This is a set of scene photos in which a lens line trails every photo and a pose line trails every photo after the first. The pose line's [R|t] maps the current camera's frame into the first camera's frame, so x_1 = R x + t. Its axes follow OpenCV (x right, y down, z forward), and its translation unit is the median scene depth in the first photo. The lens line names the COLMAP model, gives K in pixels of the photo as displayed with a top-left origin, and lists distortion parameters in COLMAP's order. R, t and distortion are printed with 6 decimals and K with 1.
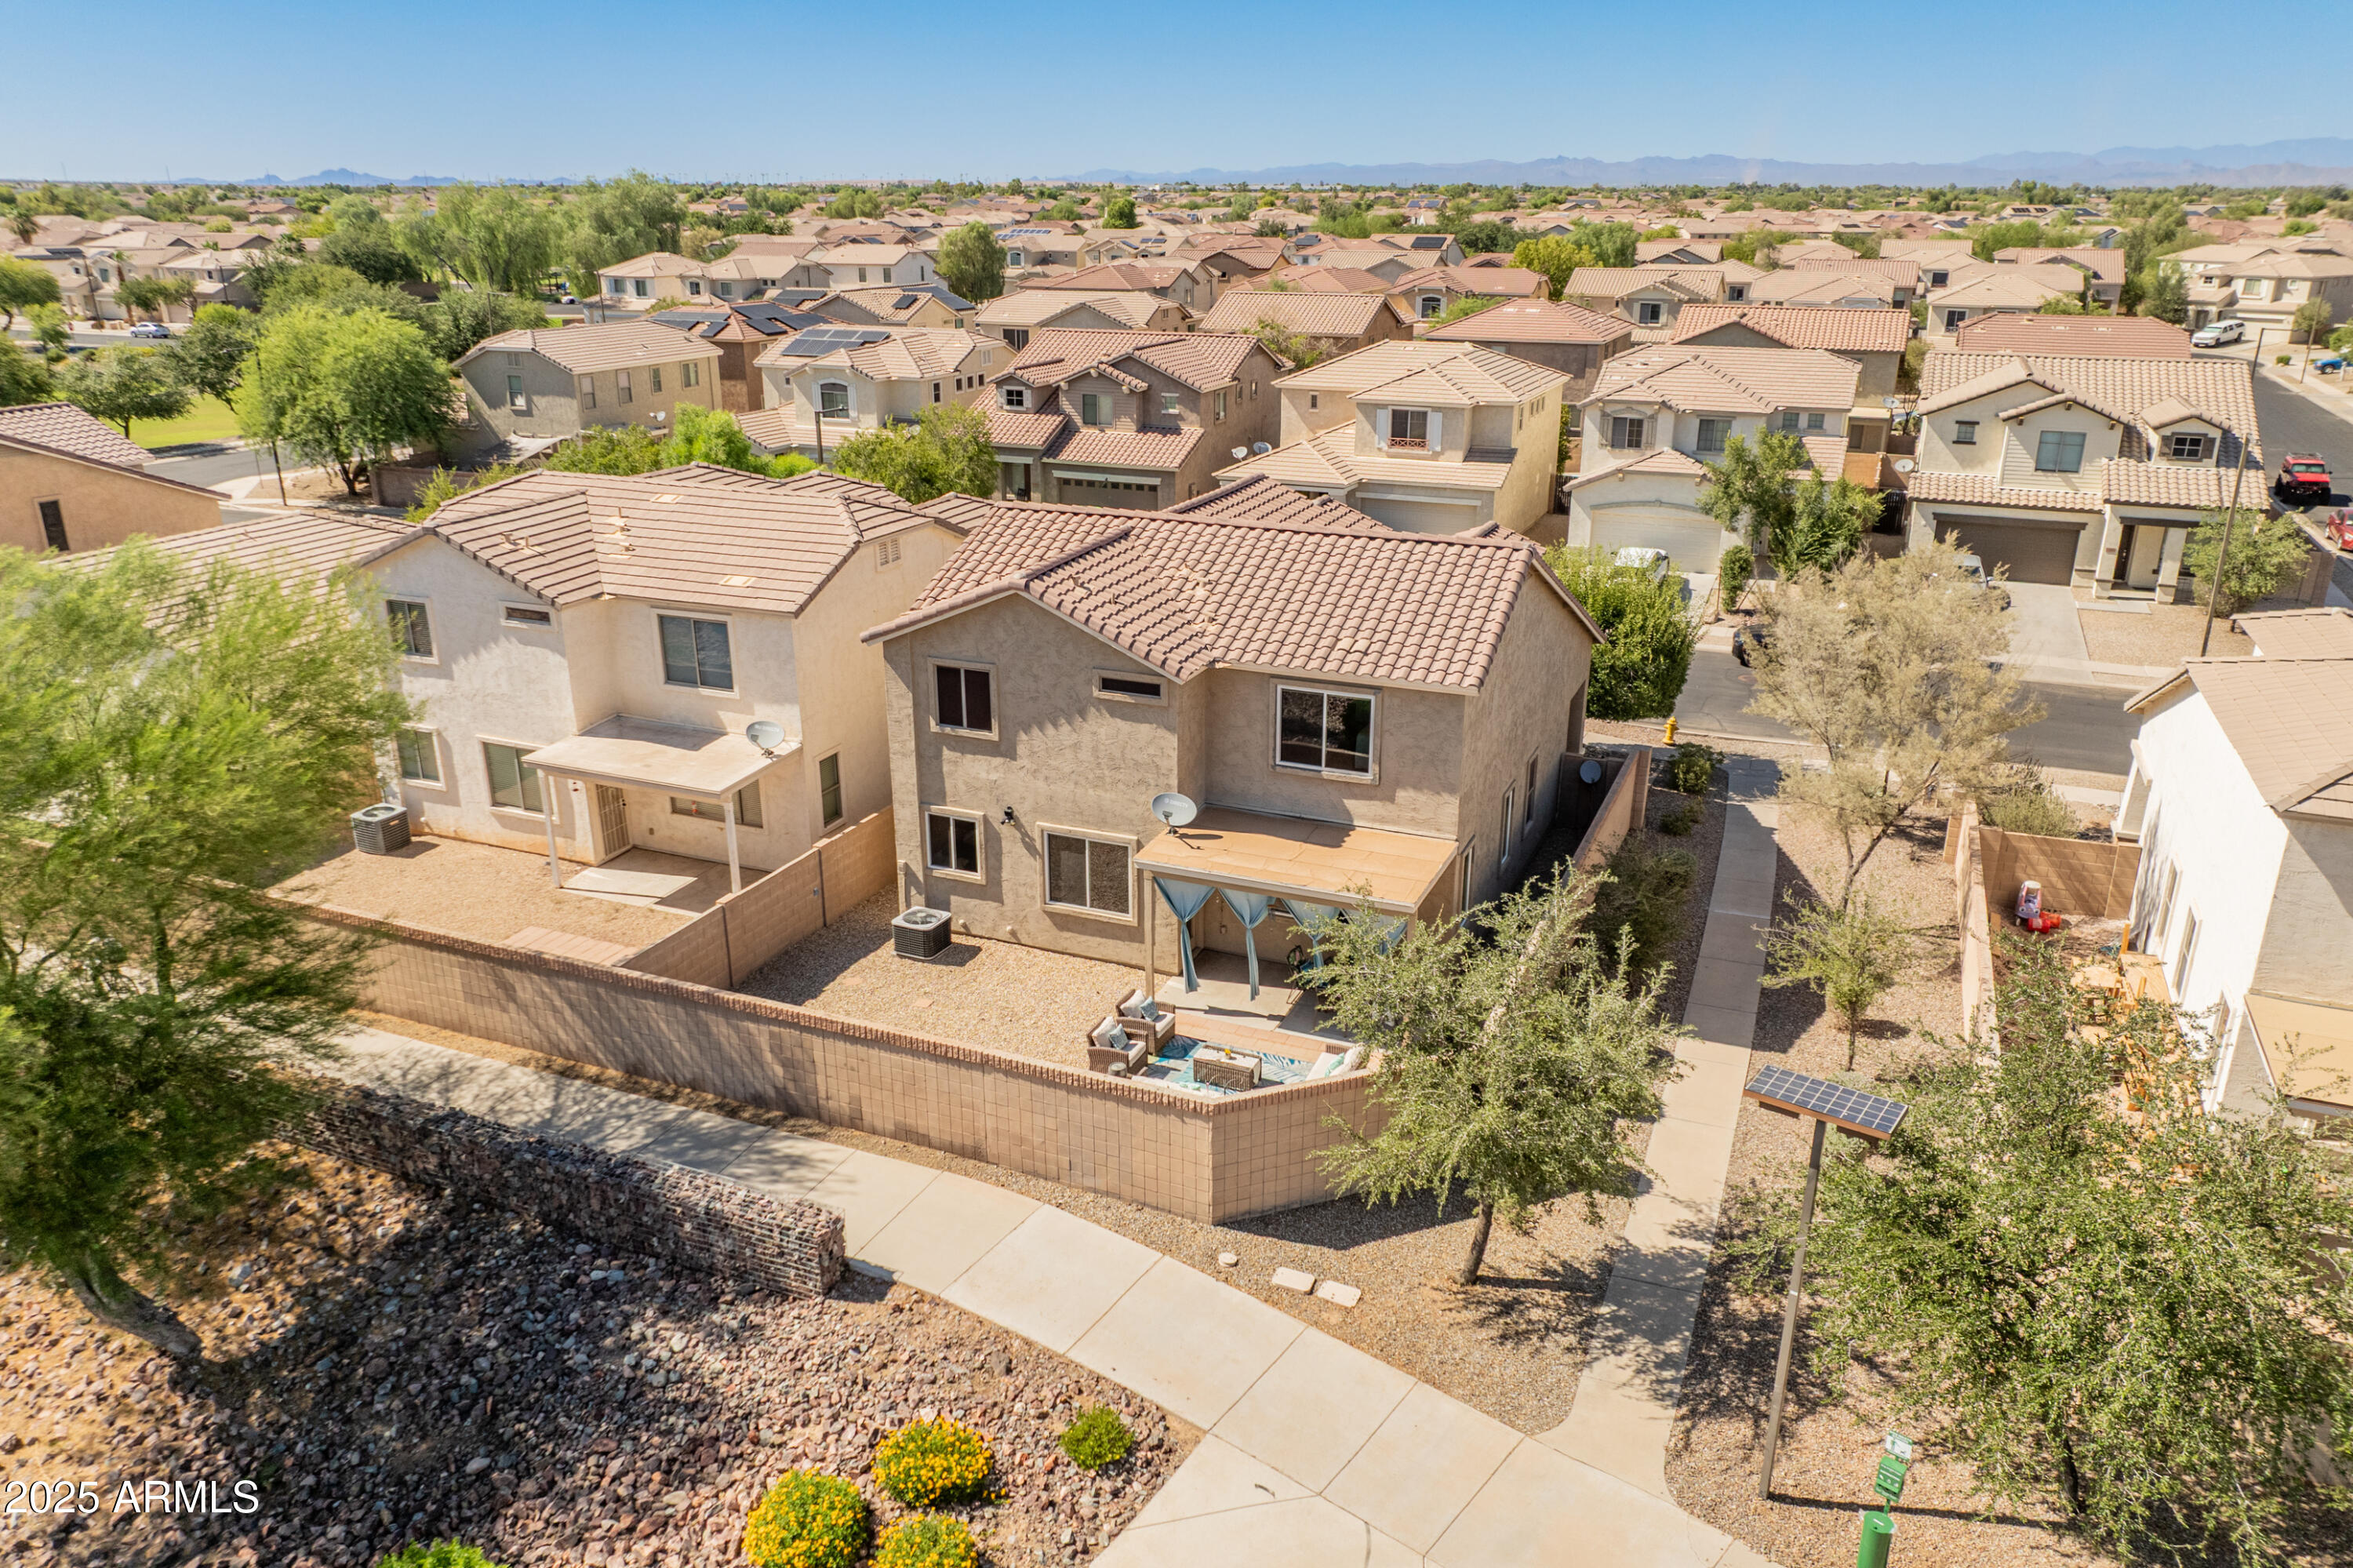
lens RADIAL K [[1630.2, 0, 1181.9], [0, 1630.2, 780.5], [0, 0, 1]] dist [0.001362, -0.009148]
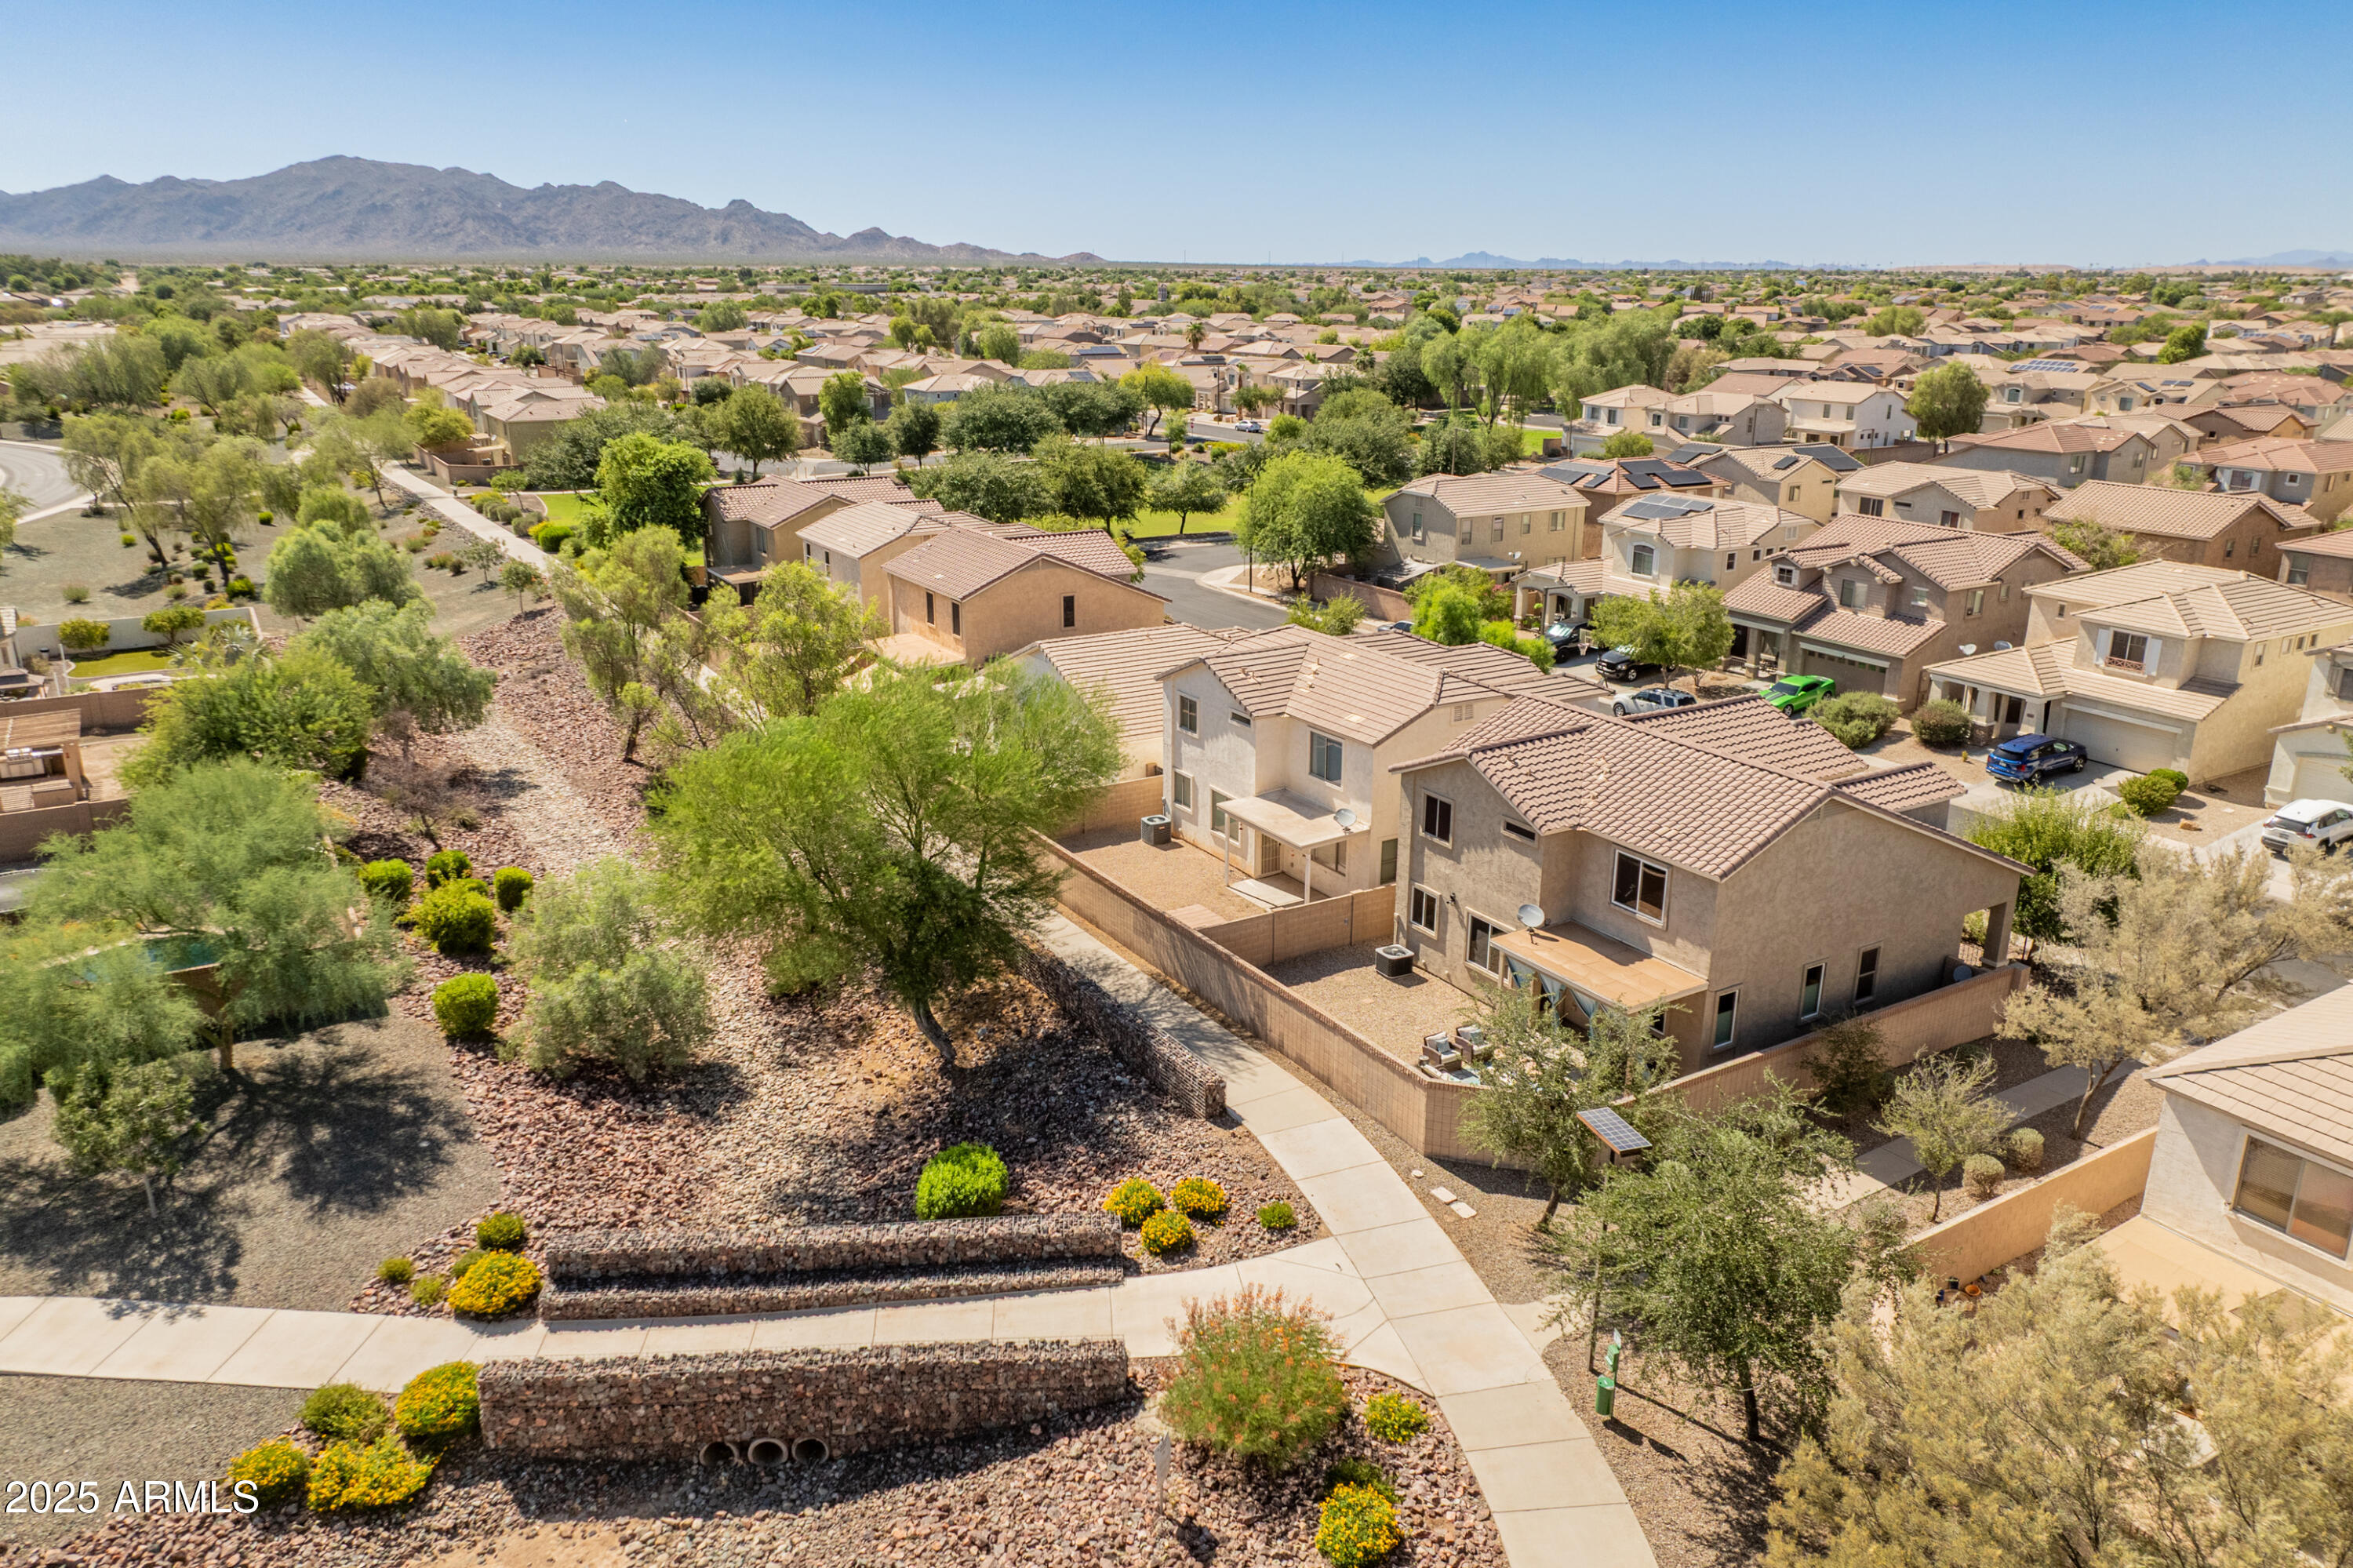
lens RADIAL K [[1630.2, 0, 1173.8], [0, 1630.2, 774.6], [0, 0, 1]] dist [0.001362, -0.009148]
pose [[0.808848, 0.173625, -0.561800, 0.508672], [-0.200489, 0.979595, 0.014091, -0.060243], [0.552783, 0.101237, 0.827153, -0.415683]]
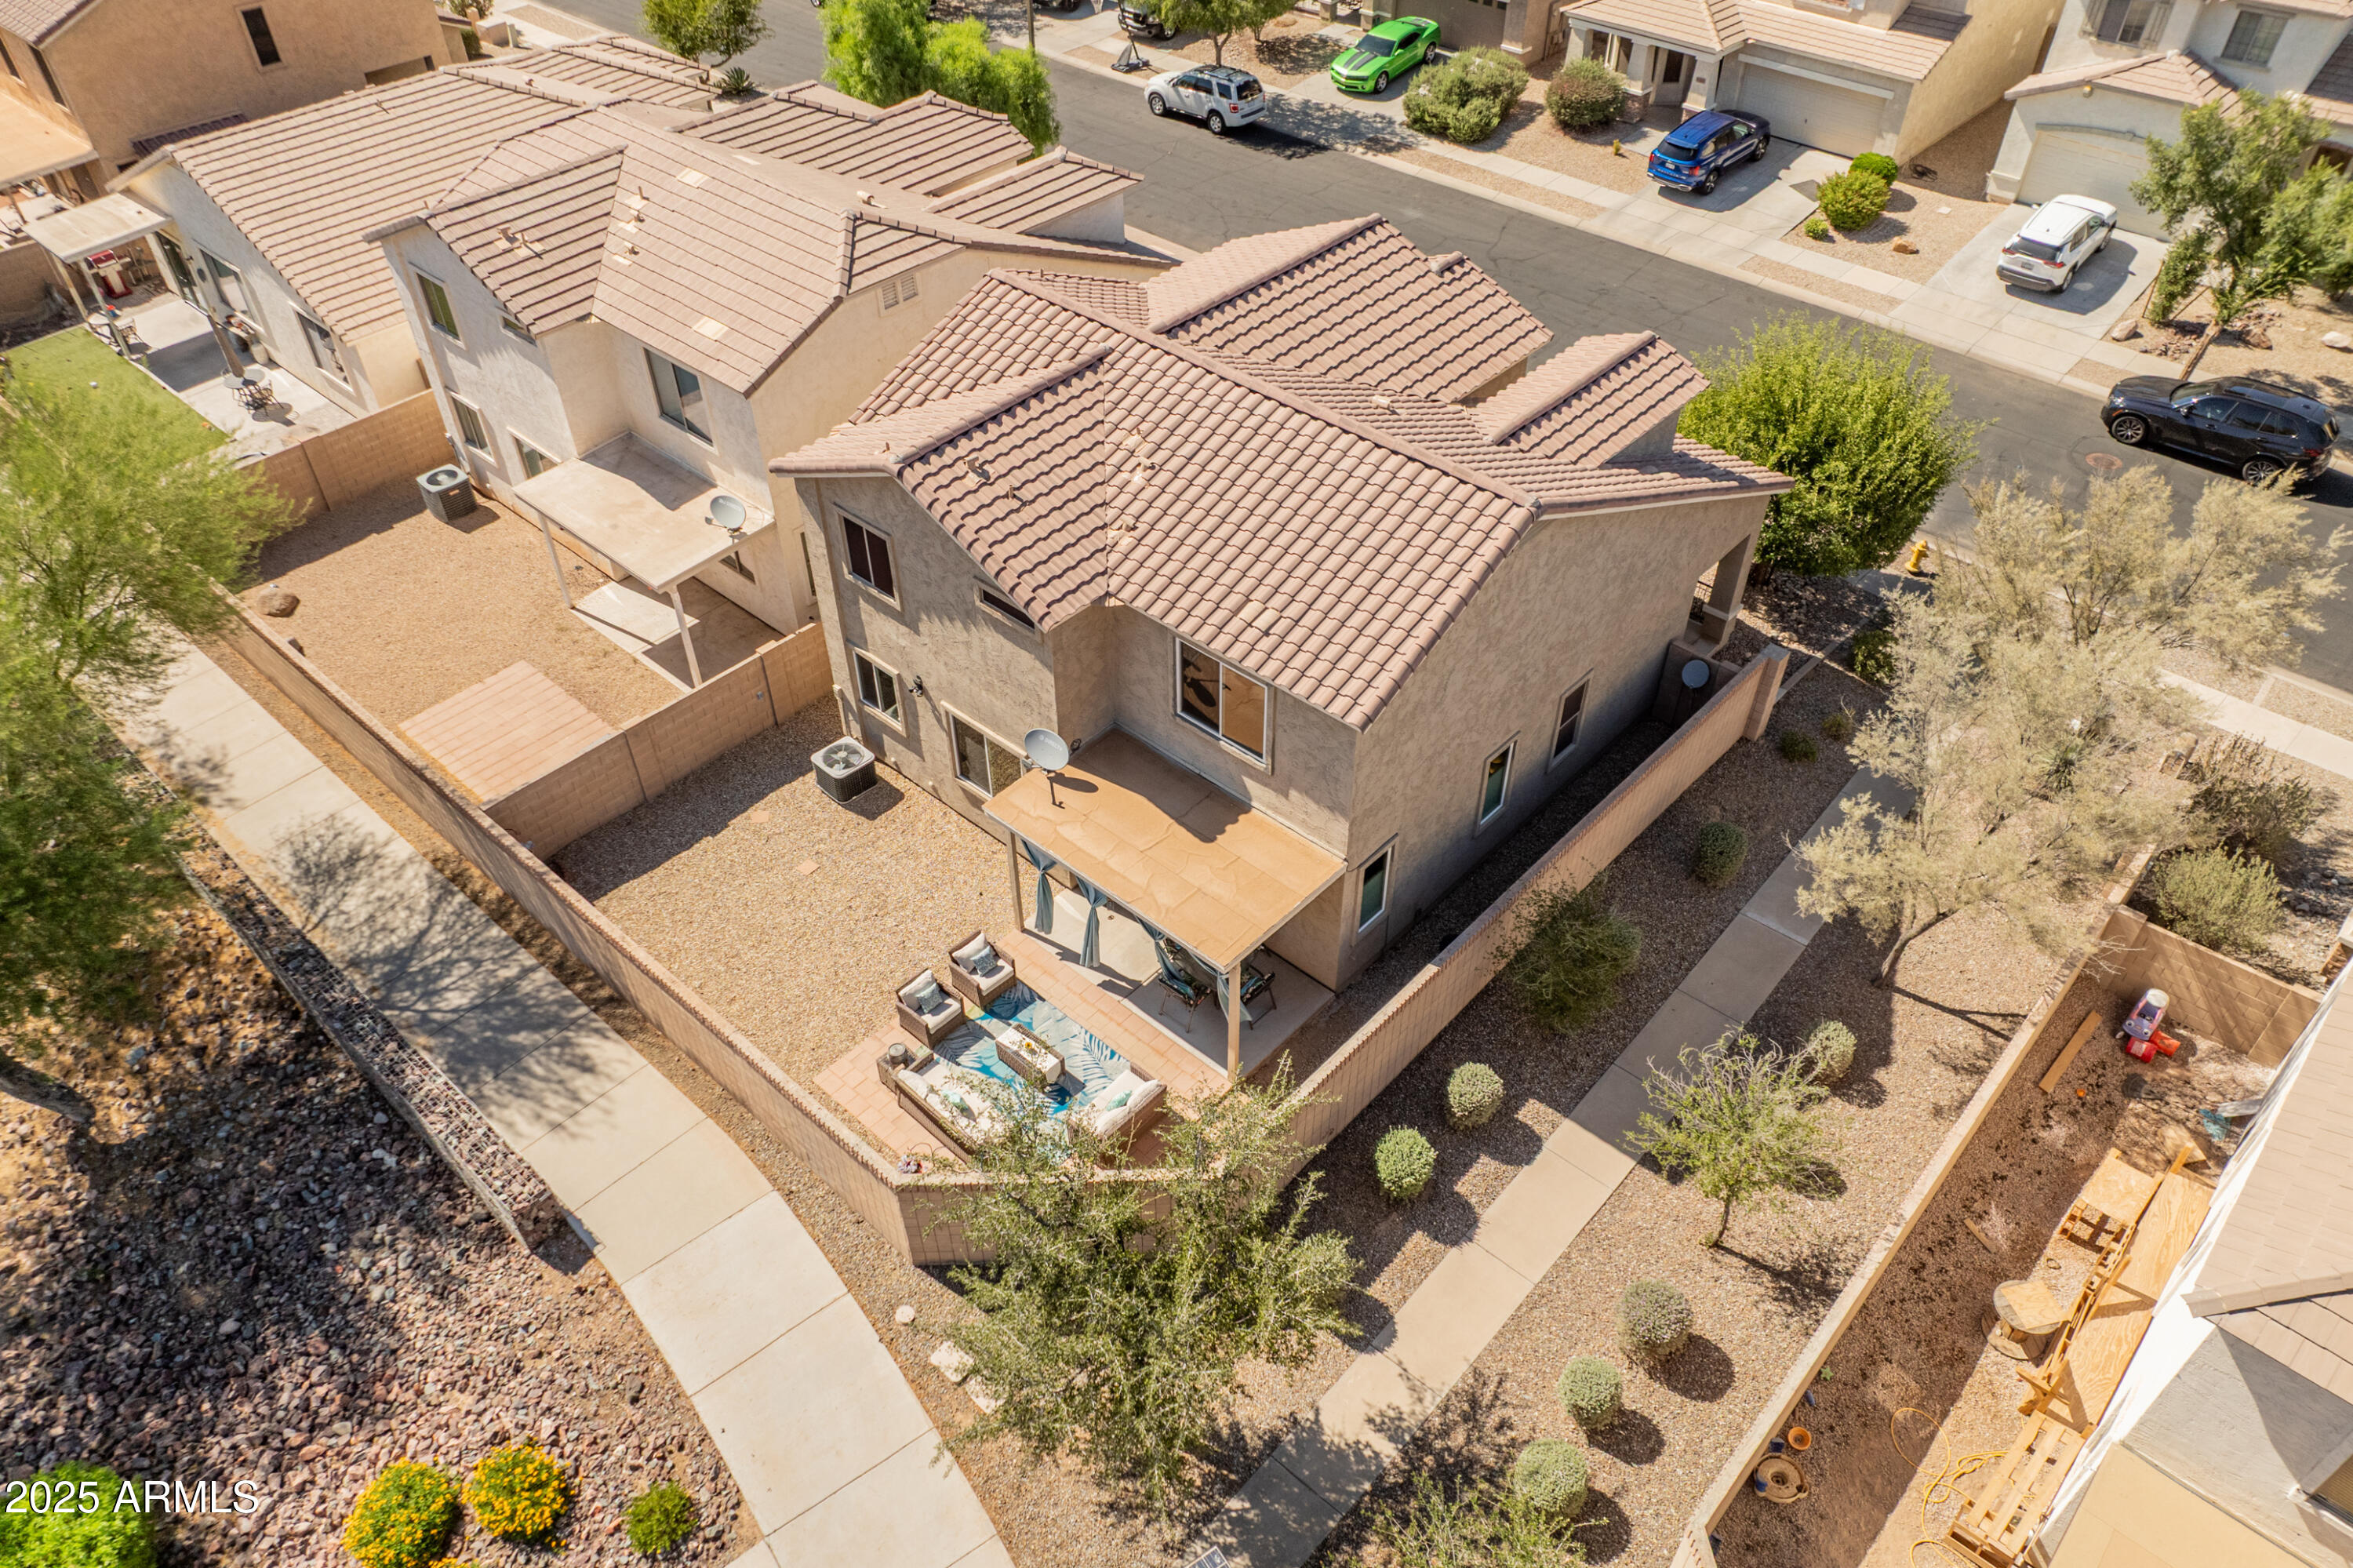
lens RADIAL K [[1630.2, 0, 1188.1], [0, 1630.2, 795.4], [0, 0, 1]] dist [0.001362, -0.009148]
pose [[0.944476, 0.218708, -0.245219, 0.263841], [-0.105268, 0.908364, 0.404714, -0.296647], [0.311262, -0.356429, 0.880951, 0.218687]]
